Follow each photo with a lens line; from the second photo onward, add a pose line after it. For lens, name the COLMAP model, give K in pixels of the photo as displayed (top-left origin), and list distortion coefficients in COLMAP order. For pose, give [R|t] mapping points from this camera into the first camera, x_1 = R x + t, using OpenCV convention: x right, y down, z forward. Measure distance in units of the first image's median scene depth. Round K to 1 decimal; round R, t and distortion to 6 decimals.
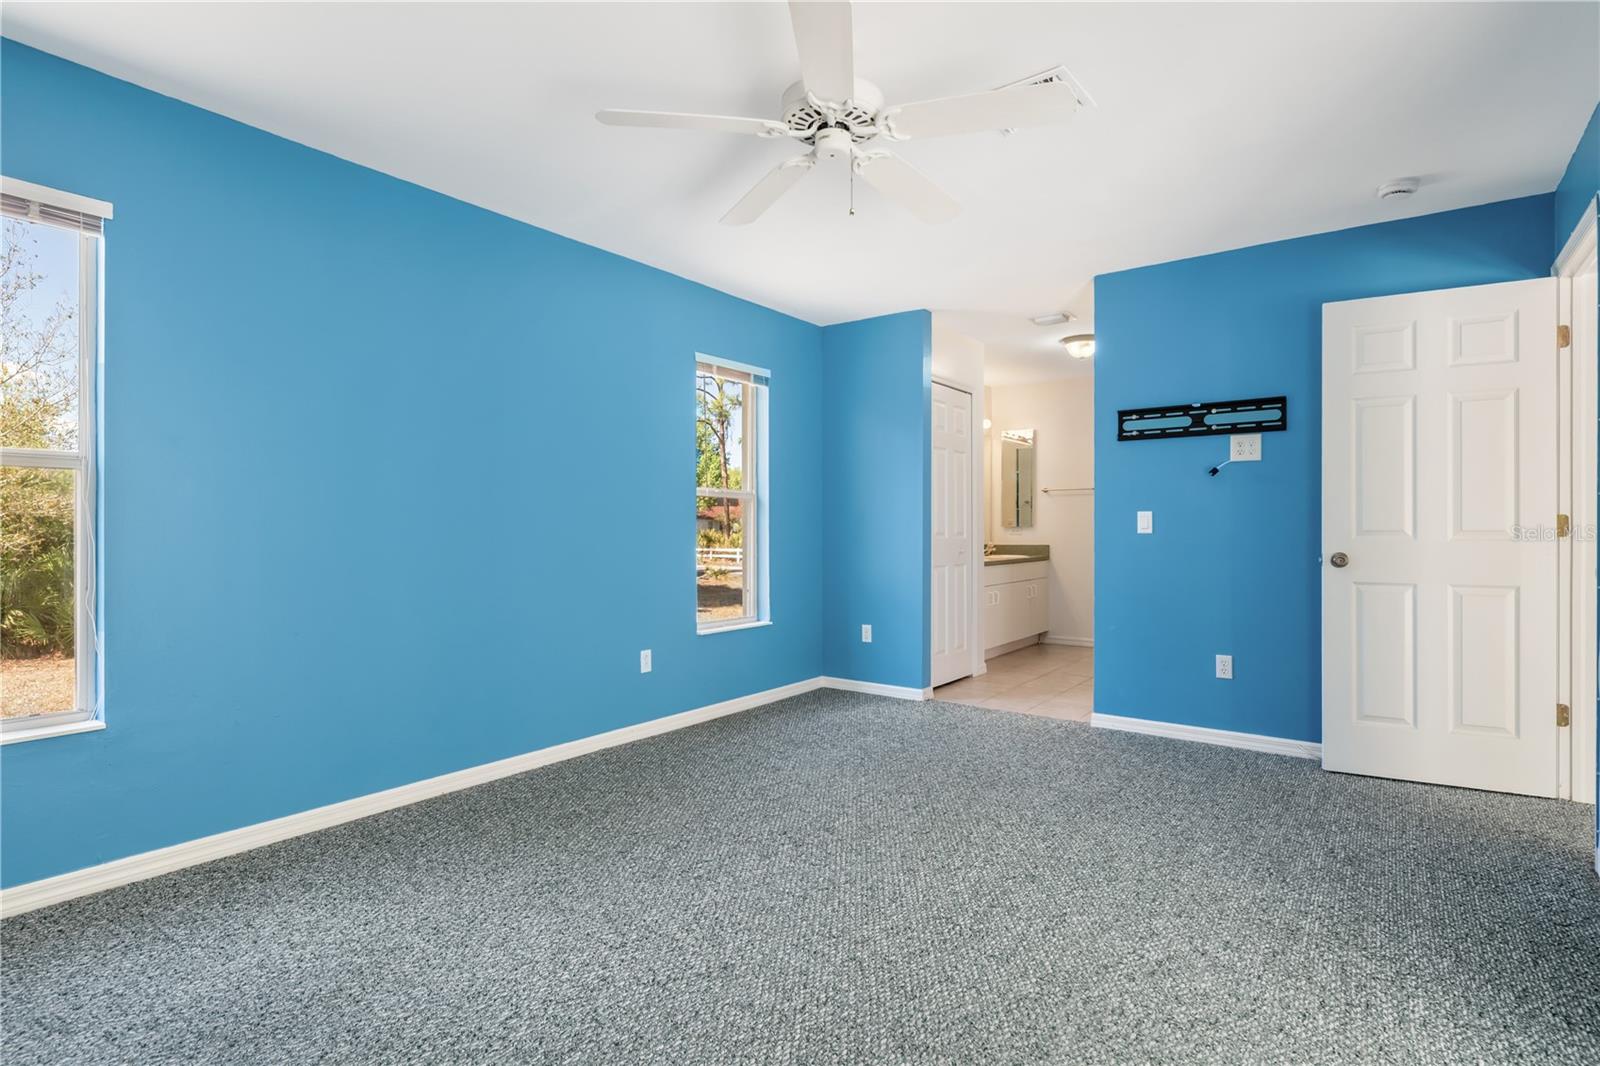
lens RADIAL K [[787.3, 0, 797.2], [0, 787.3, 540.6], [0, 0, 1]] dist [0.013290, -0.009670]
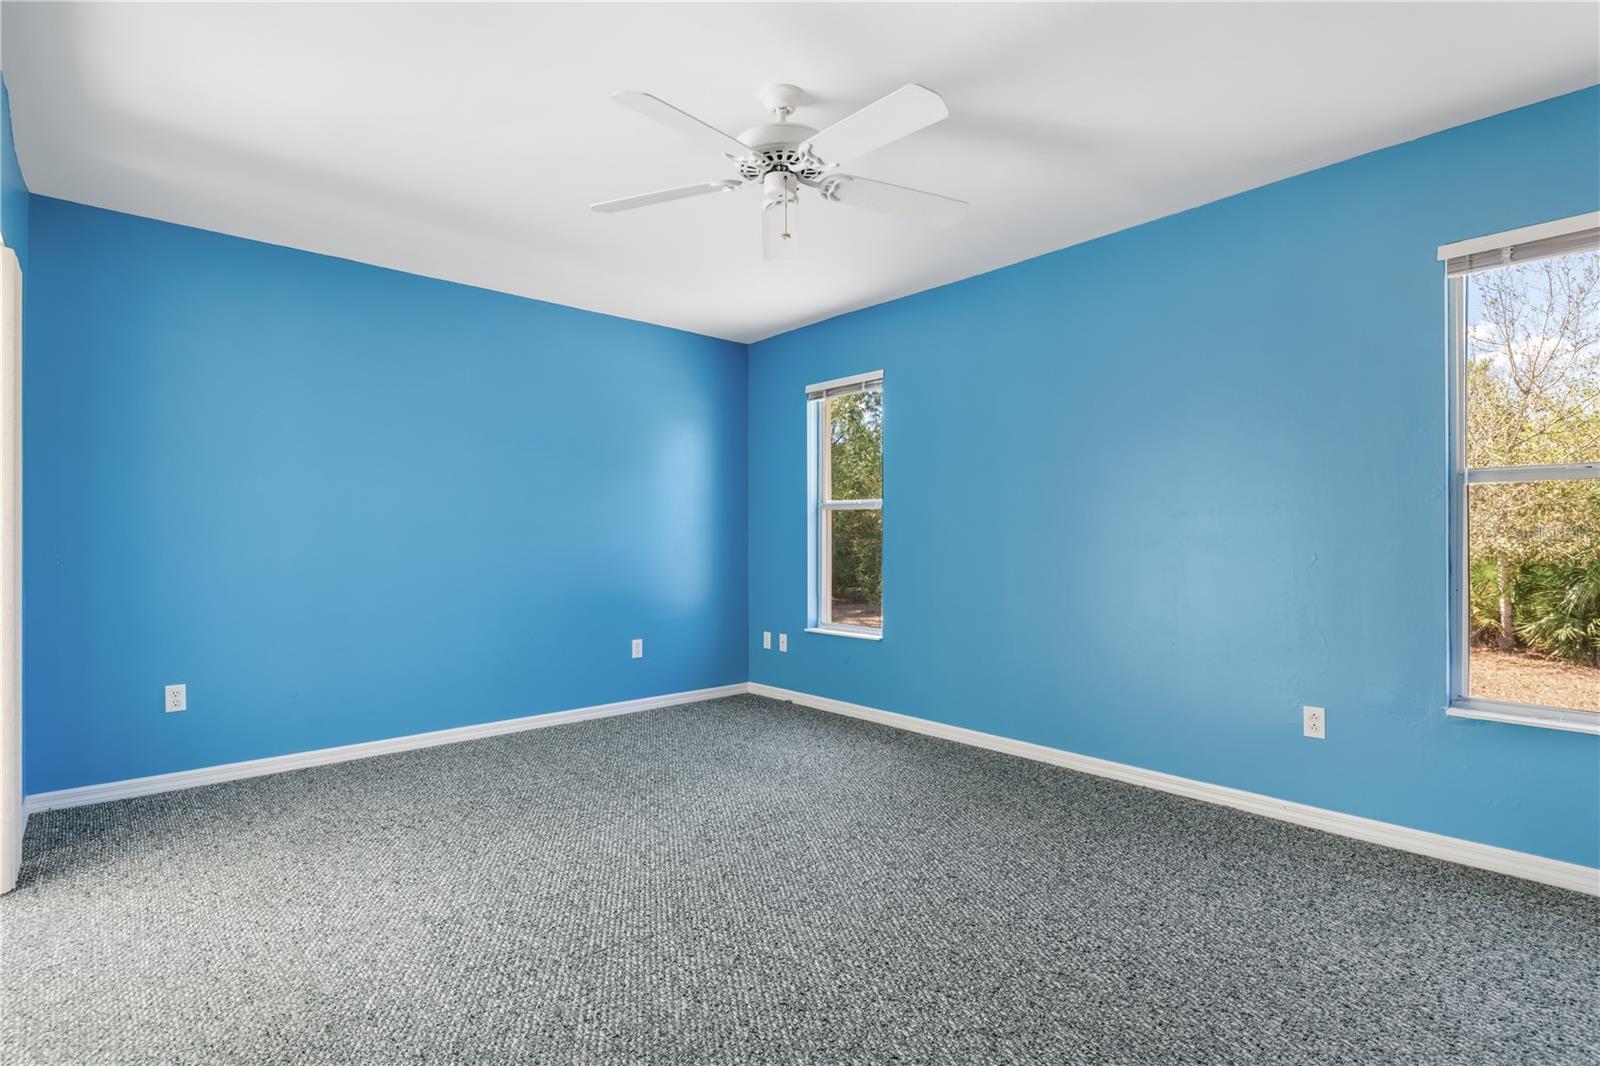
lens RADIAL K [[787.3, 0, 797.2], [0, 787.3, 540.6], [0, 0, 1]] dist [0.013290, -0.009670]
pose [[-0.202091, 0.004249, -0.979358, 0.770745], [-0.015084, 0.999858, 0.007450, -0.013521], [0.979251, 0.016279, -0.201998, 0.860796]]
